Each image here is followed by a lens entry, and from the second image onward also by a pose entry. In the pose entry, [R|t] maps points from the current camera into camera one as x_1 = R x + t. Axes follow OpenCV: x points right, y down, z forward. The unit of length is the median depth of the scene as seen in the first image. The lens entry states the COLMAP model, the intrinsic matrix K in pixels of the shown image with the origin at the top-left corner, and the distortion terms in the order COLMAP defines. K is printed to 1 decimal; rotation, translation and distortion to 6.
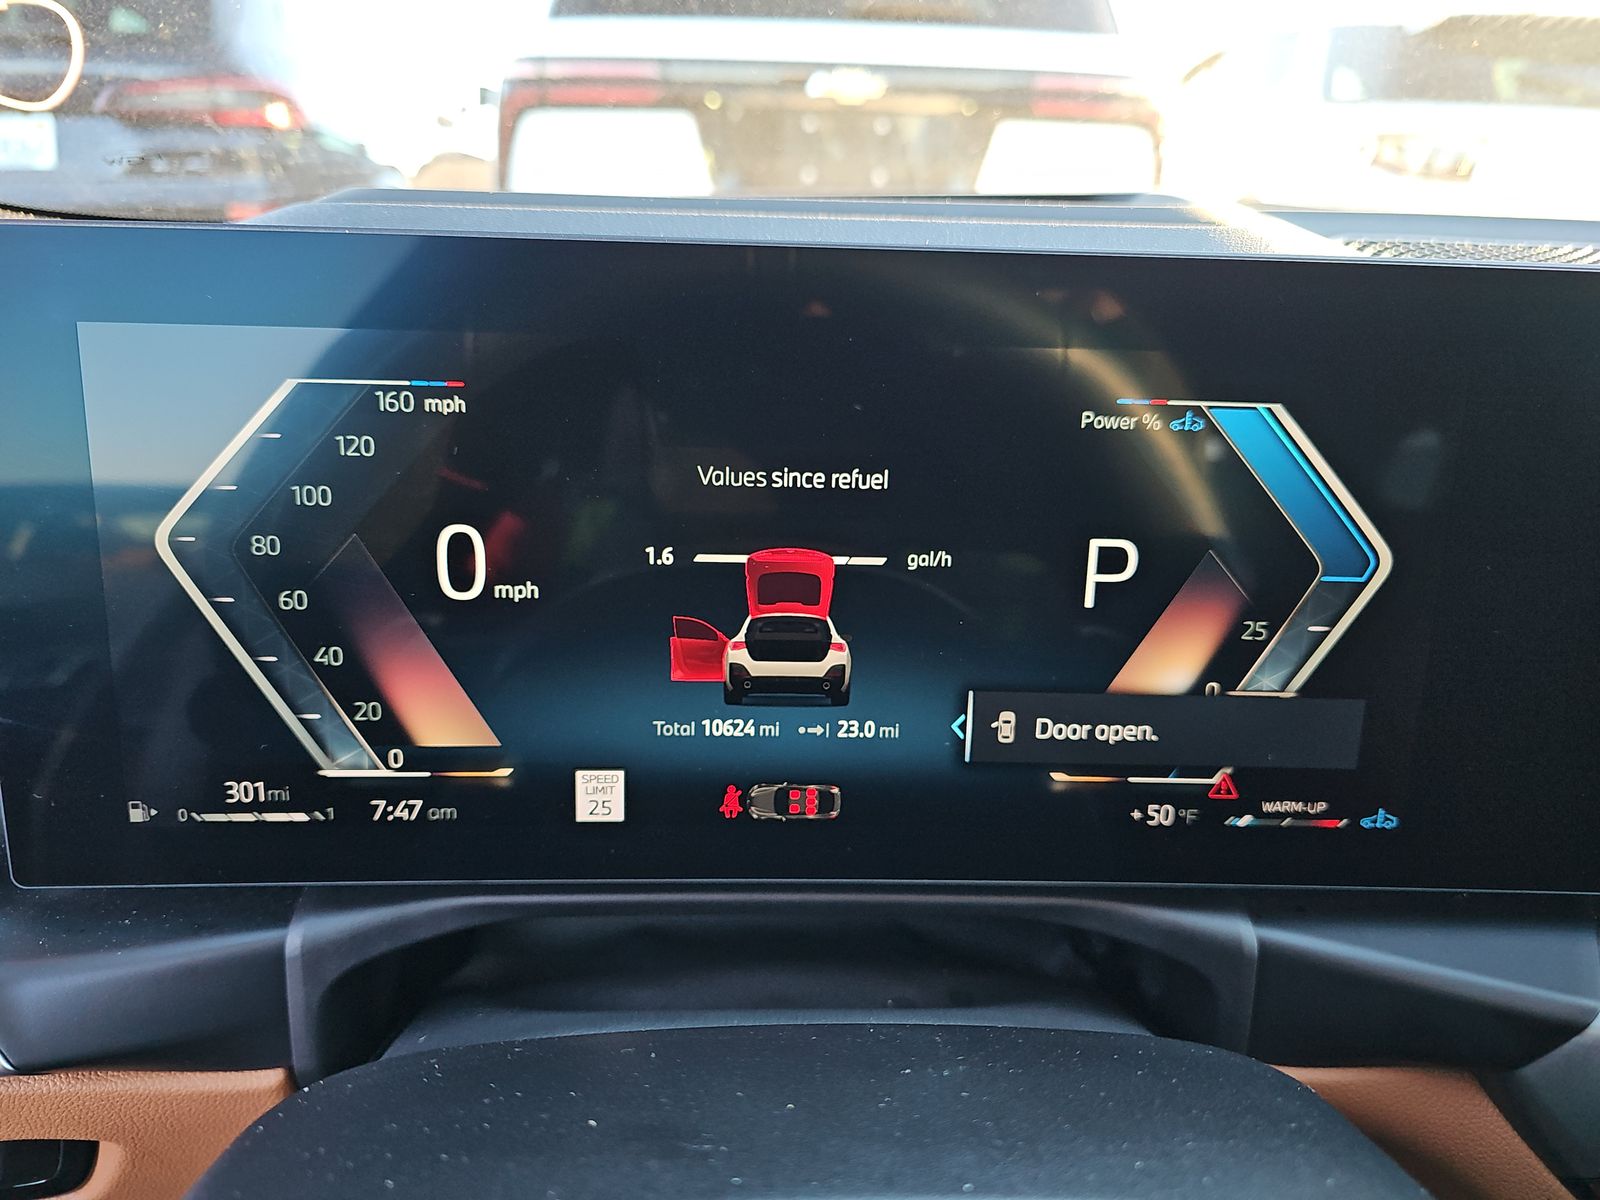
lens RADIAL K [[1132.9, 0, 800.0], [0, 1132.9, 600.0], [0, 0, 1]] dist [-0.034713, -0.000335]
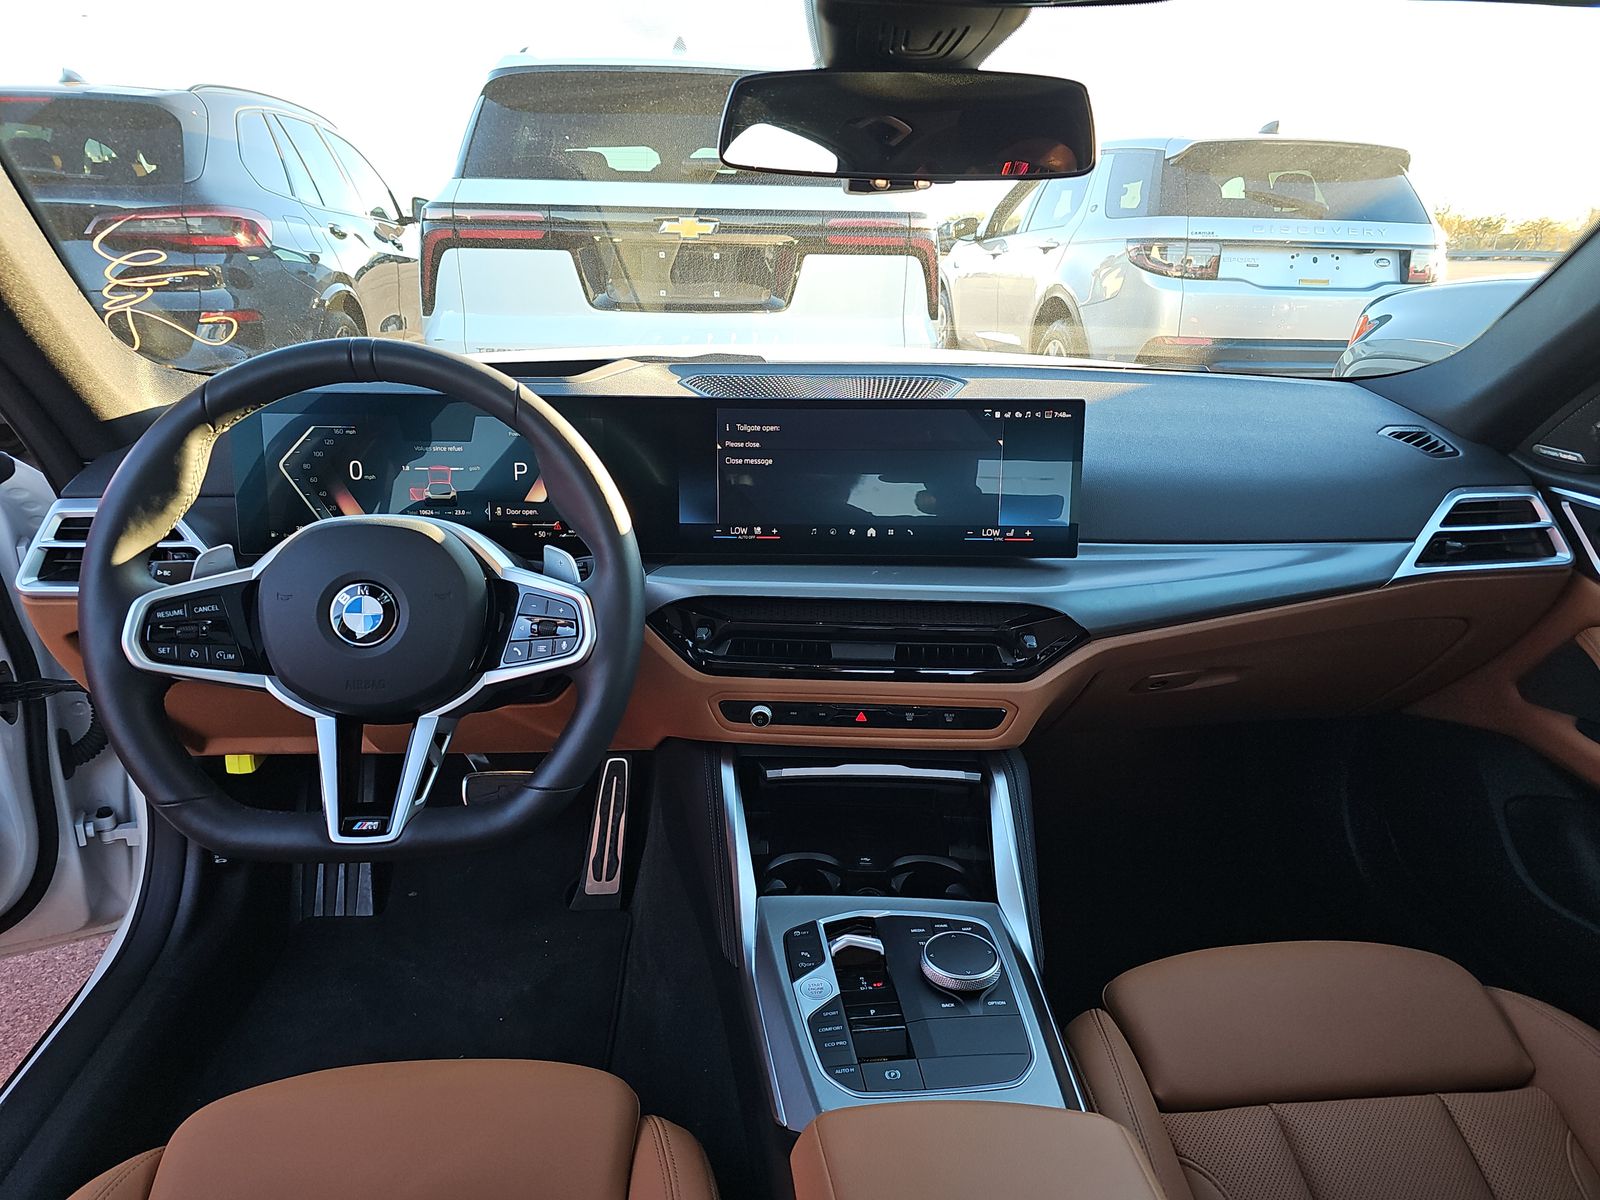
lens RADIAL K [[1042.3, 0, 800.0], [0, 1042.3, 600.0], [0, 0, 1]] dist [0.000233, -0.000037]
pose [[0.997441, -0.029462, 0.065143, 1.005986], [0.032642, 0.998300, -0.048296, 0.644987], [-0.063609, 0.050299, 0.996707, -2.737631]]
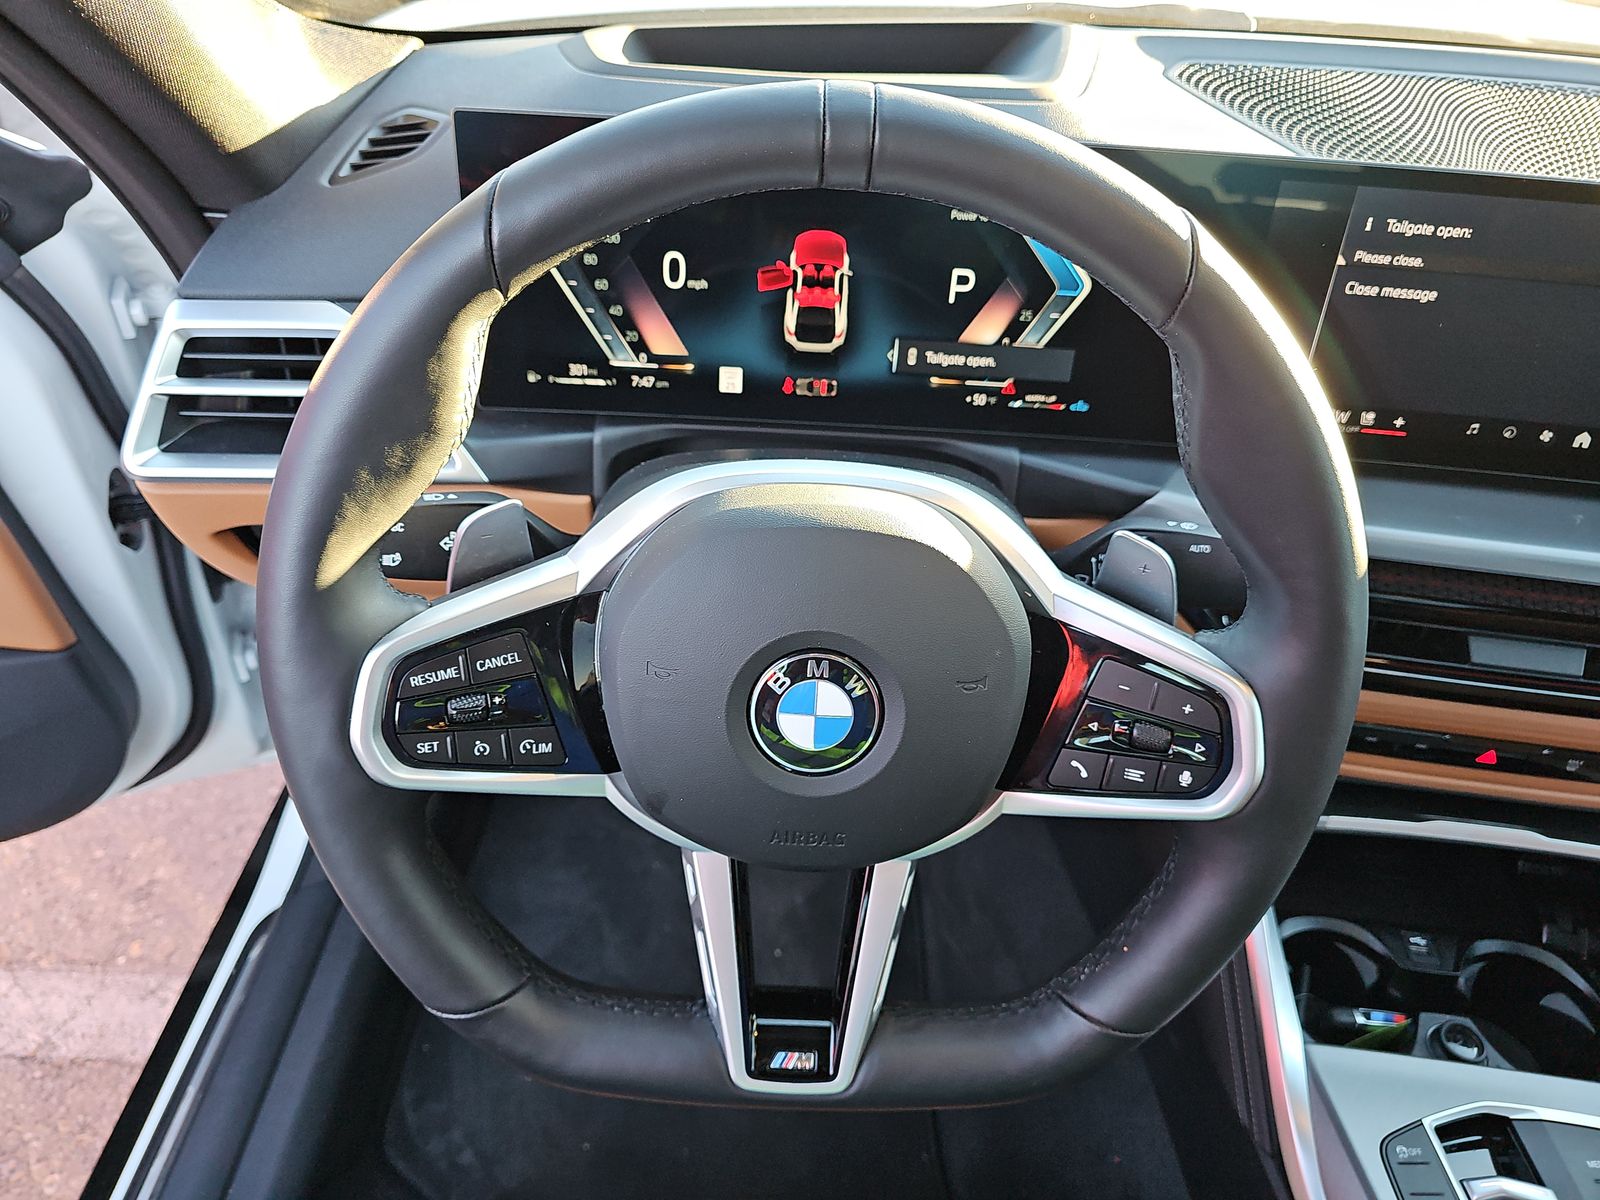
lens RADIAL K [[1090.4, 0, 800.0], [0, 1090.4, 600.0], [0, 0, 1]] dist [0.055919, -0.082886]
pose [[0.998234, 0.049261, -0.033197, 0.057455], [-0.037990, 0.959026, 0.280759, -0.024448], [0.045667, -0.279002, 0.959204, -1.236107]]
